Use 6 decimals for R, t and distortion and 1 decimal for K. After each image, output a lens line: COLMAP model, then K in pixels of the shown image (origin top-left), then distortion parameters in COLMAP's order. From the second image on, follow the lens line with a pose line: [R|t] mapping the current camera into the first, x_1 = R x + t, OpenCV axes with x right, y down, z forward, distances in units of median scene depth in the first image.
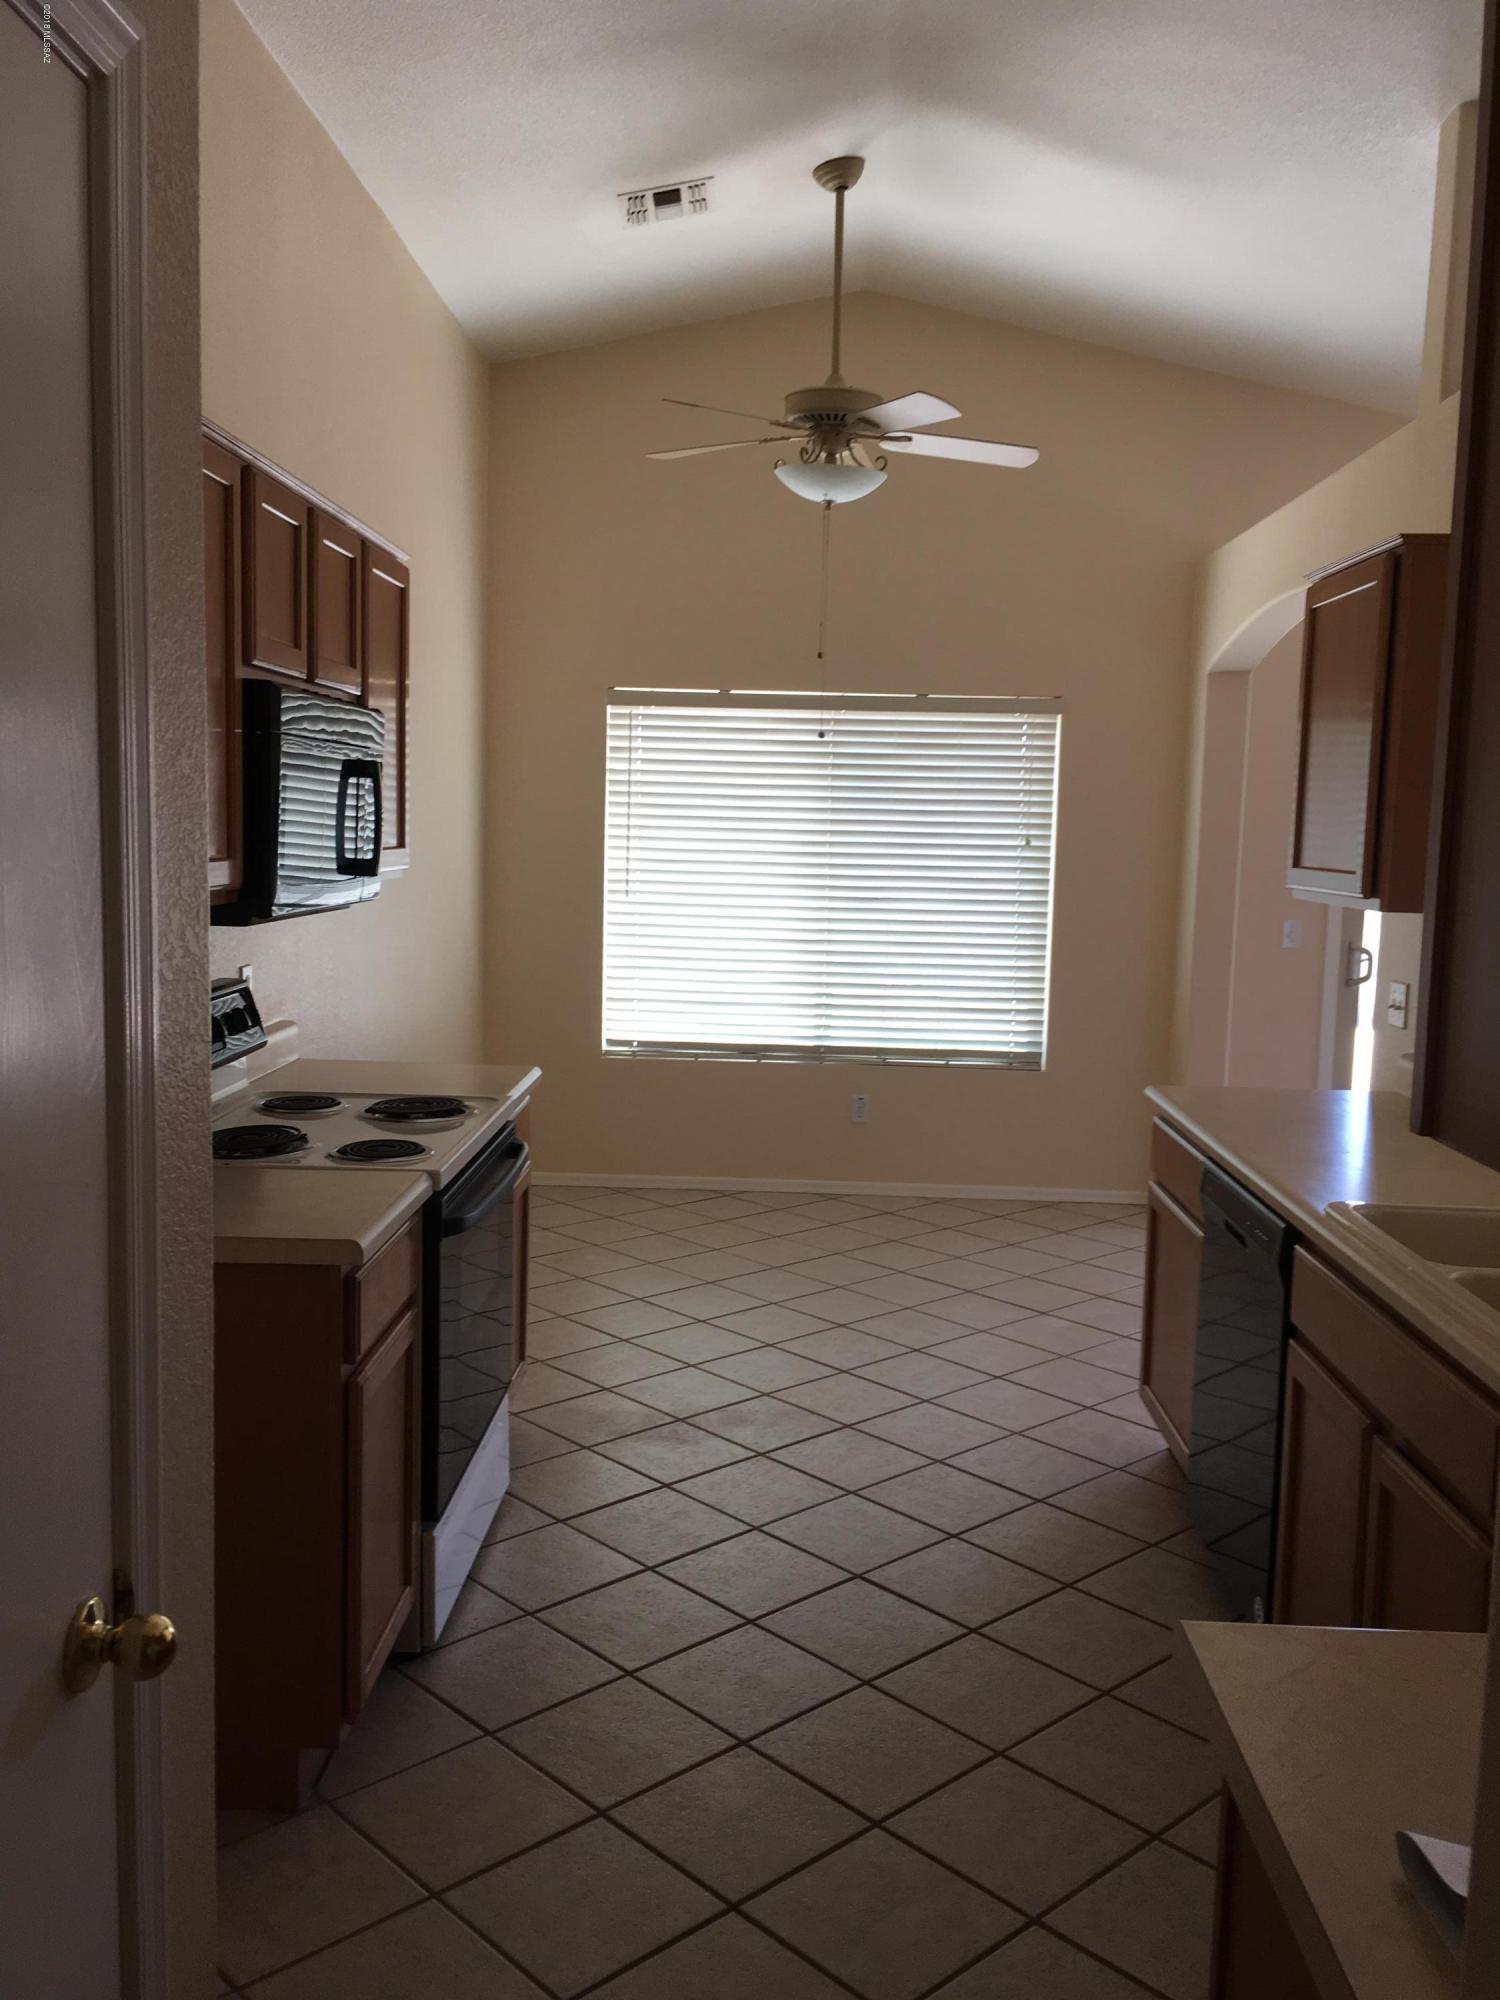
lens RADIAL K [[1695.1, 0, 750.0], [0, 1695.1, 1000.0], [0, 0, 1]] dist [0.080403, -0.108878]
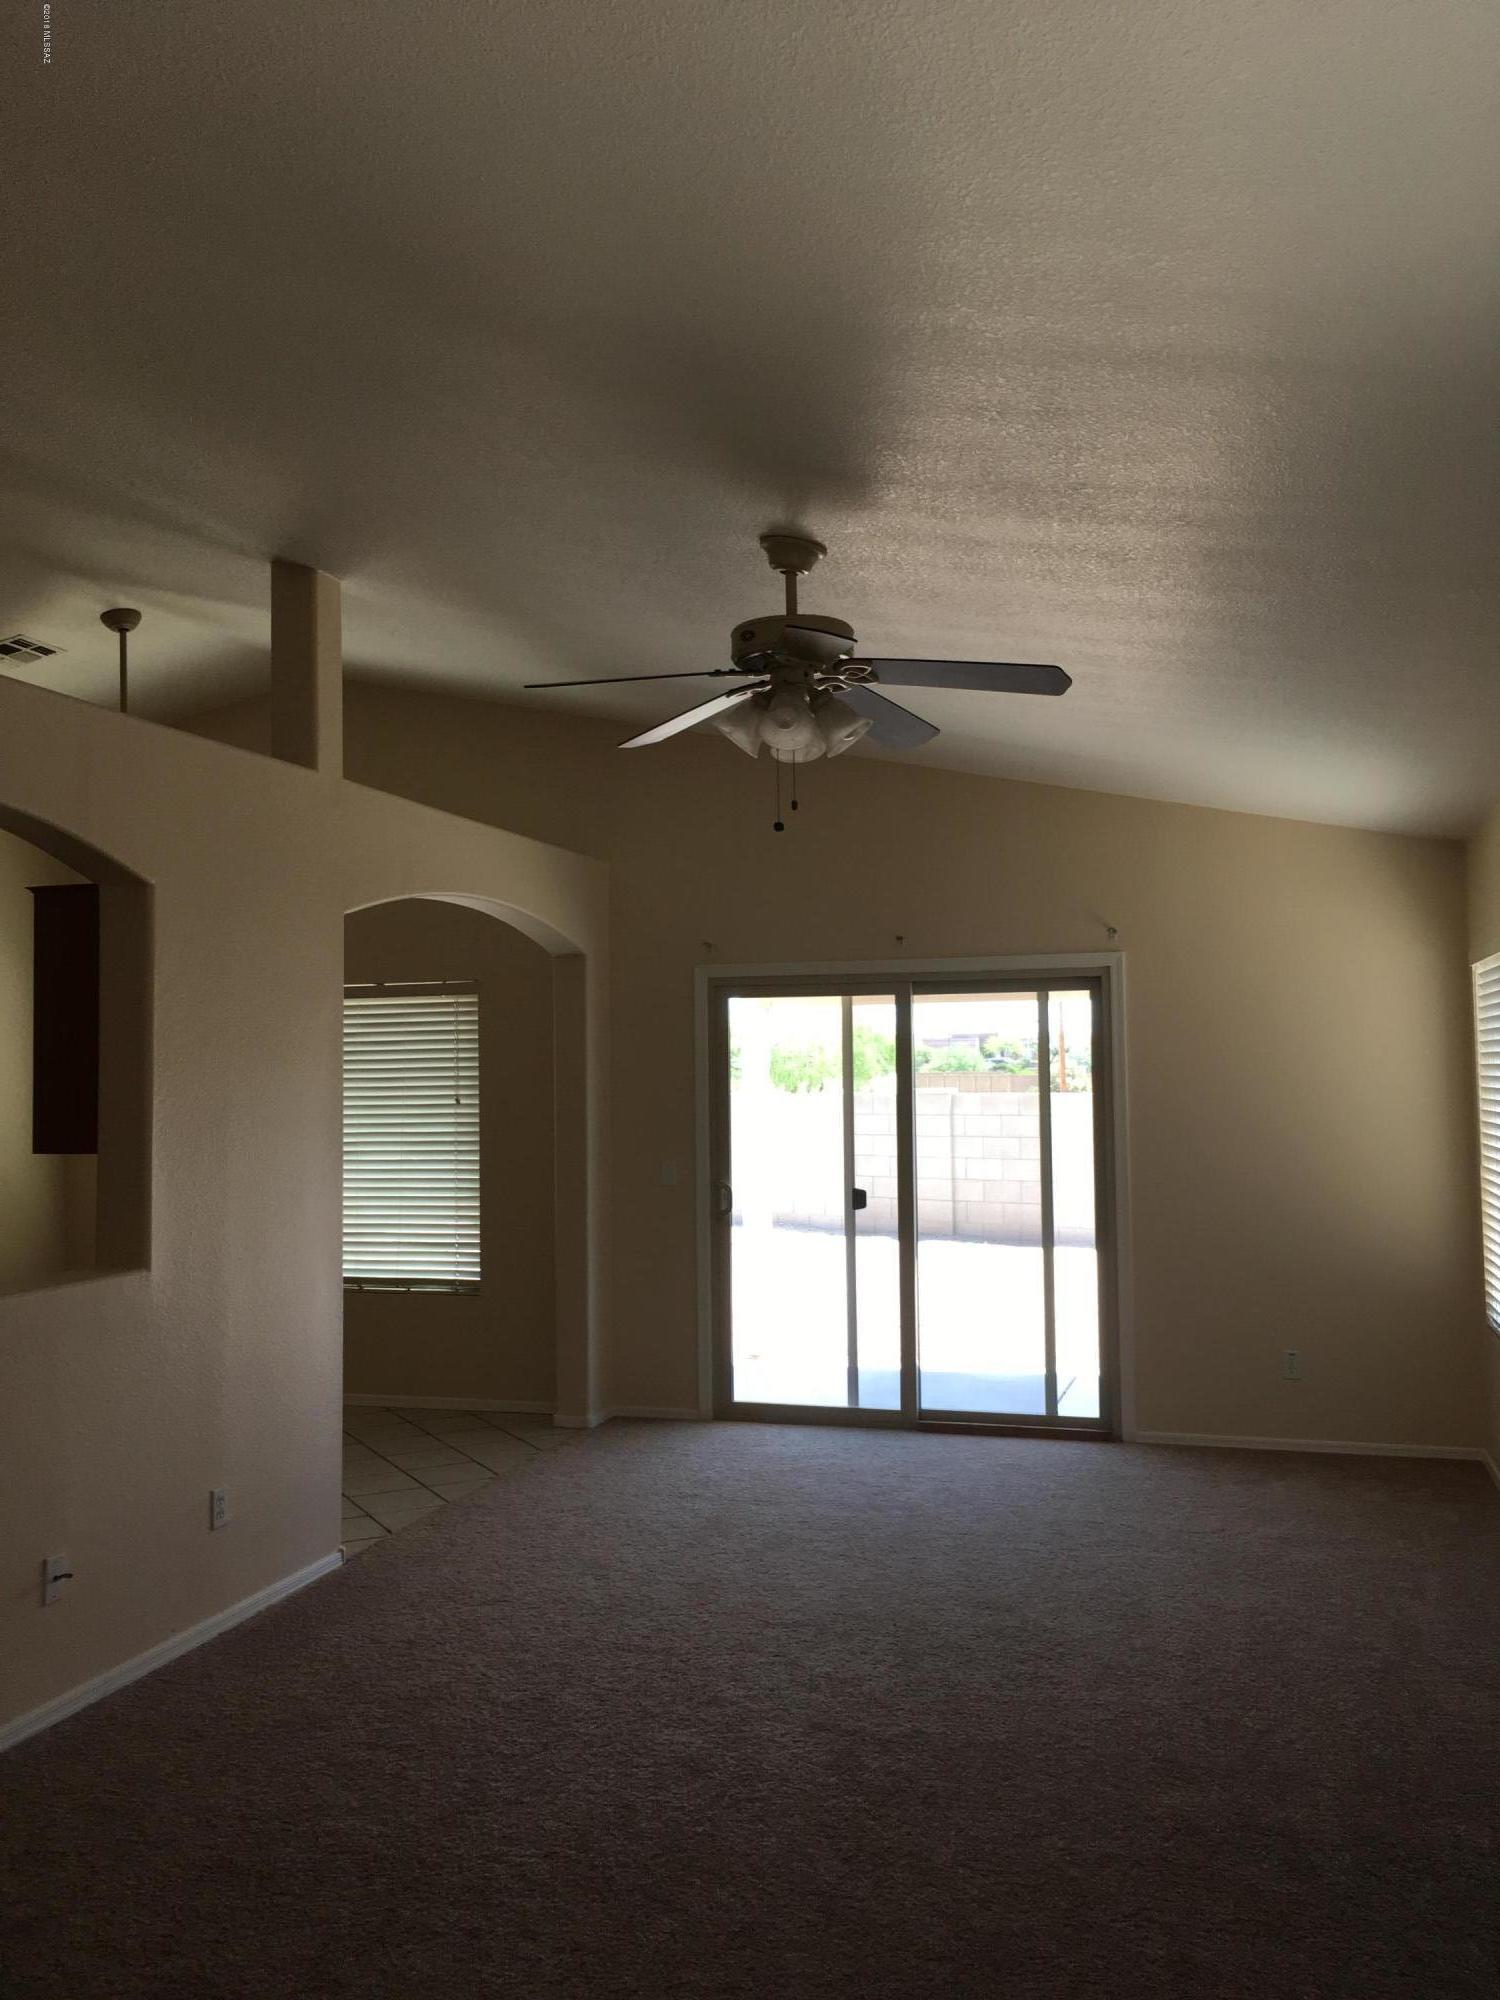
lens RADIAL K [[1695.1, 0, 750.0], [0, 1695.1, 1000.0], [0, 0, 1]] dist [0.080403, -0.108878]
pose [[0.963034, -0.049449, -0.264802, 0.680734], [0.008212, 0.987939, -0.154623, 0.023450], [0.269255, 0.146733, 0.951825, -0.092340]]
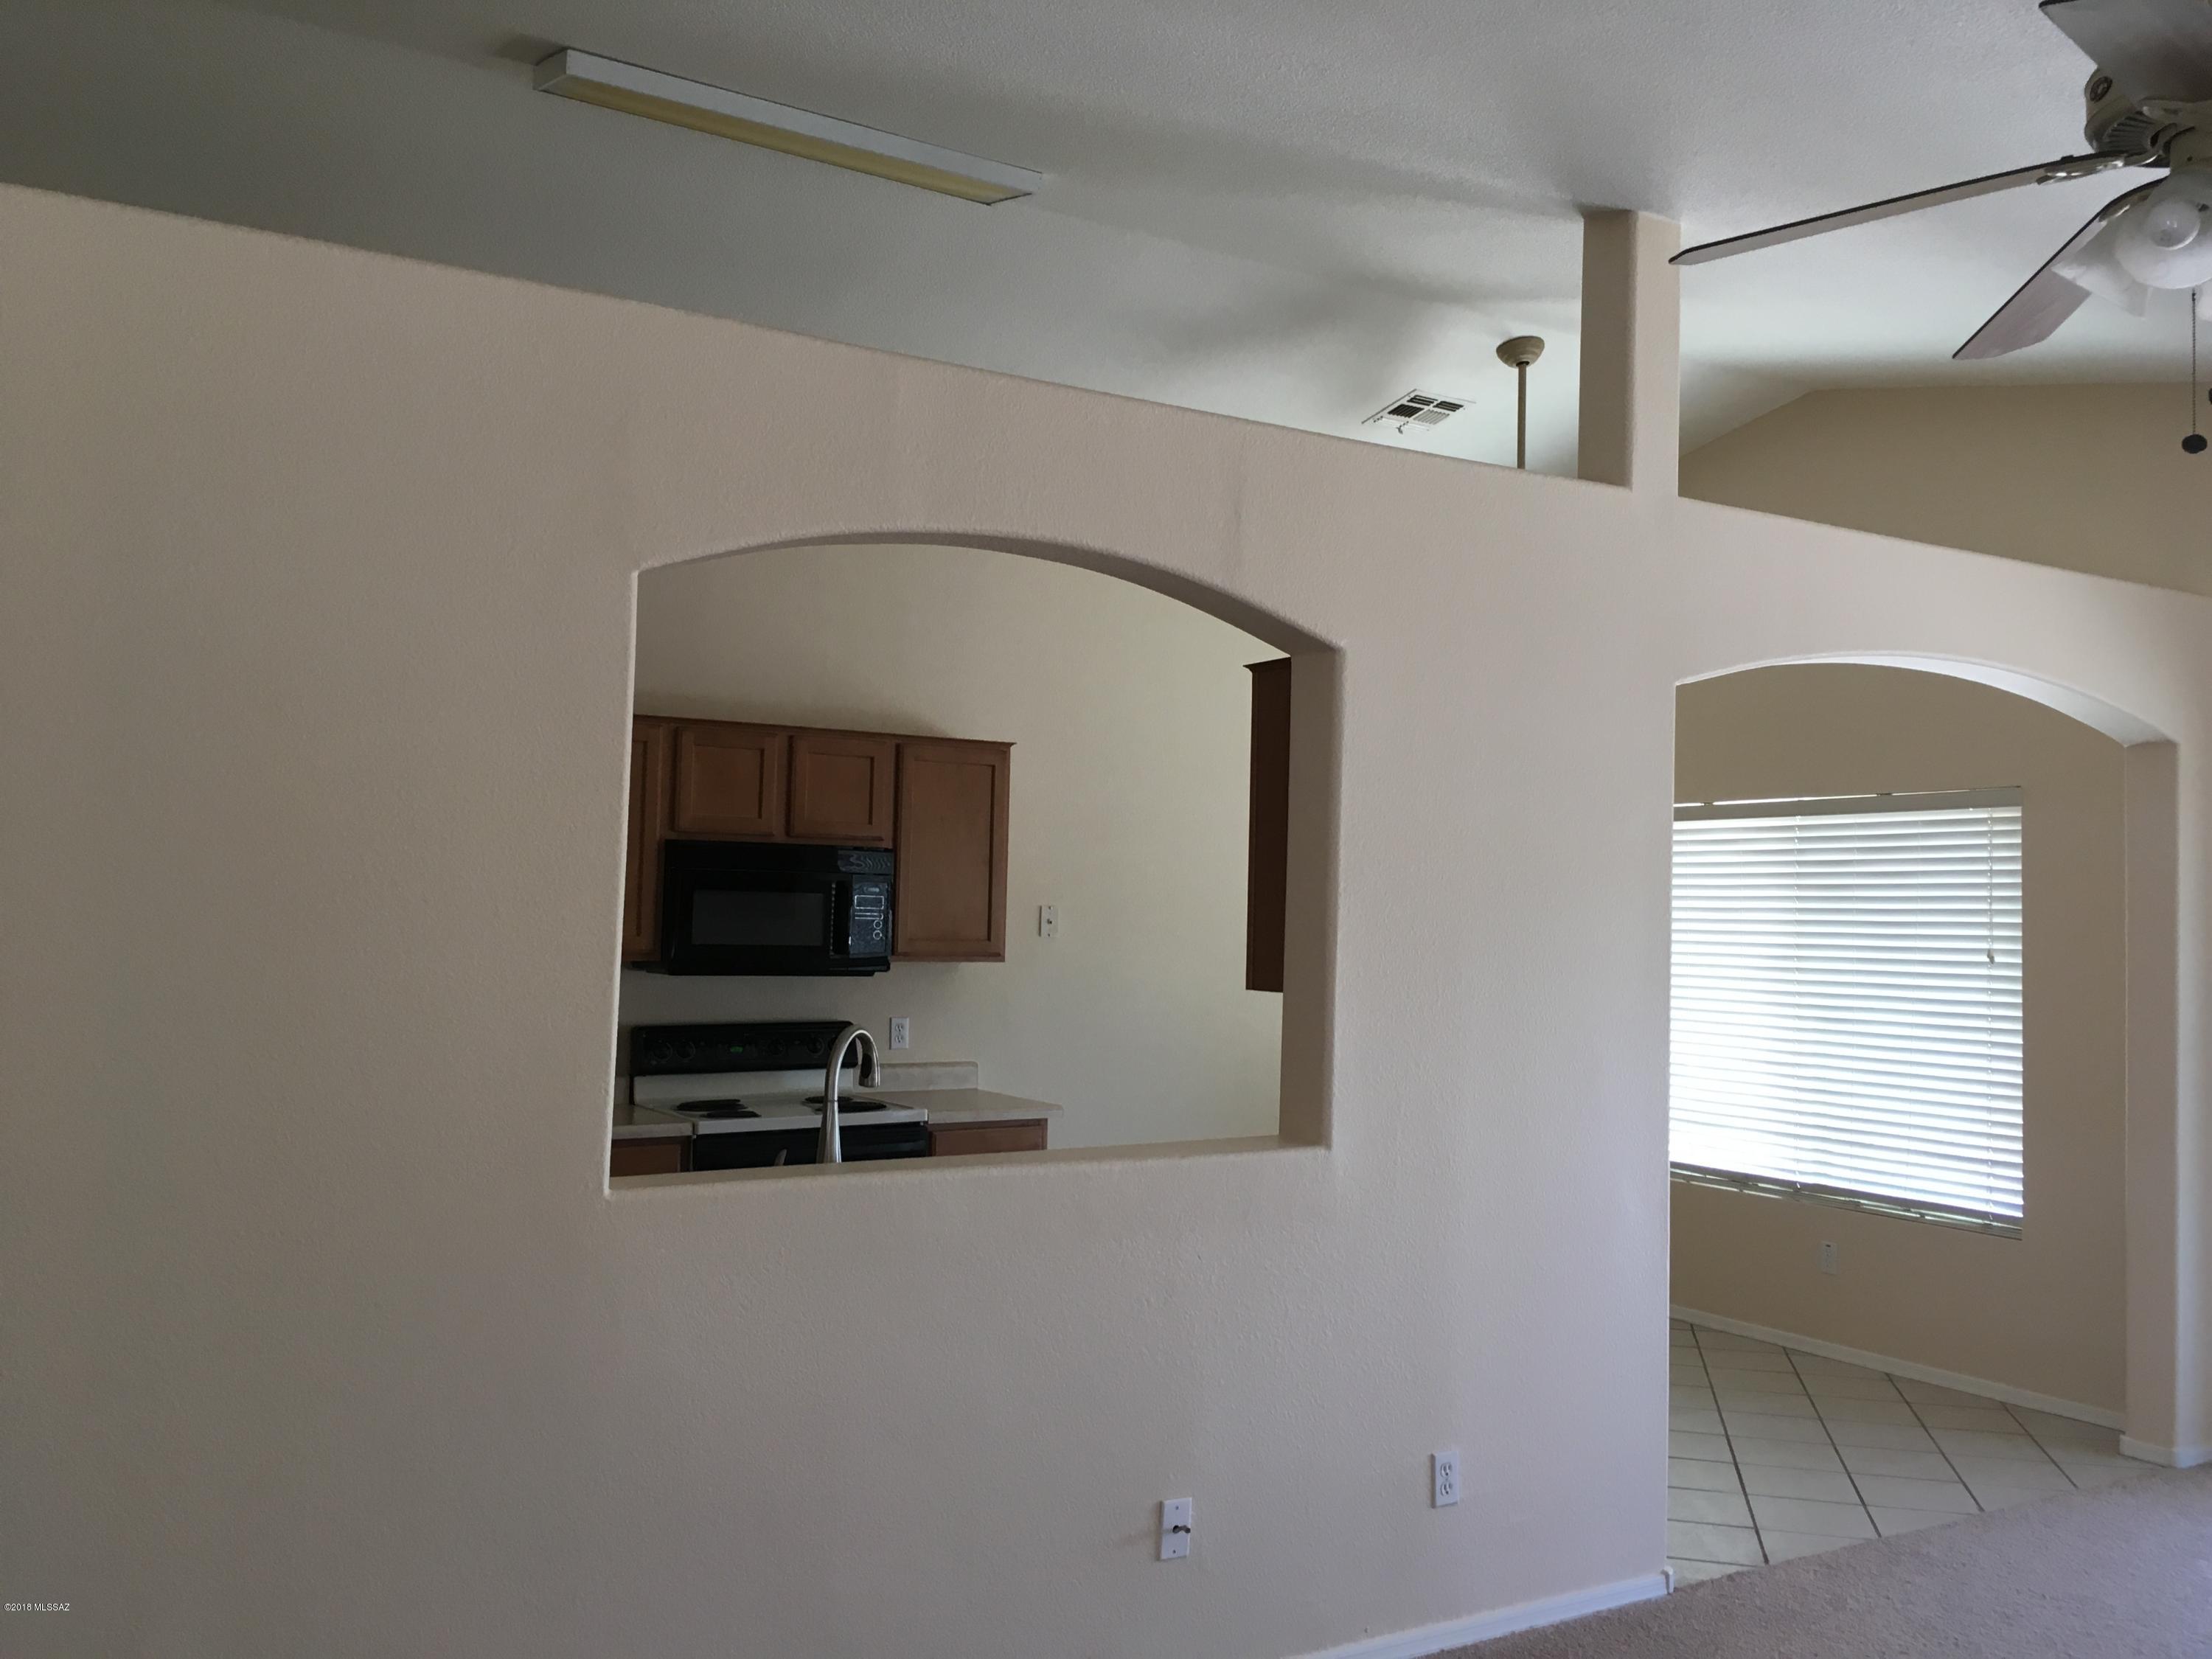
lens RADIAL K [[1874.8, 0, 1106.0], [0, 1874.8, 829.5], [0, 0, 1]] dist [0.080403, -0.108878]
pose [[0.545438, -0.051134, -0.836590, 0.713262], [-0.098638, 0.987285, -0.124655, 0.004689], [0.832327, 0.150511, 0.533459, 0.124396]]
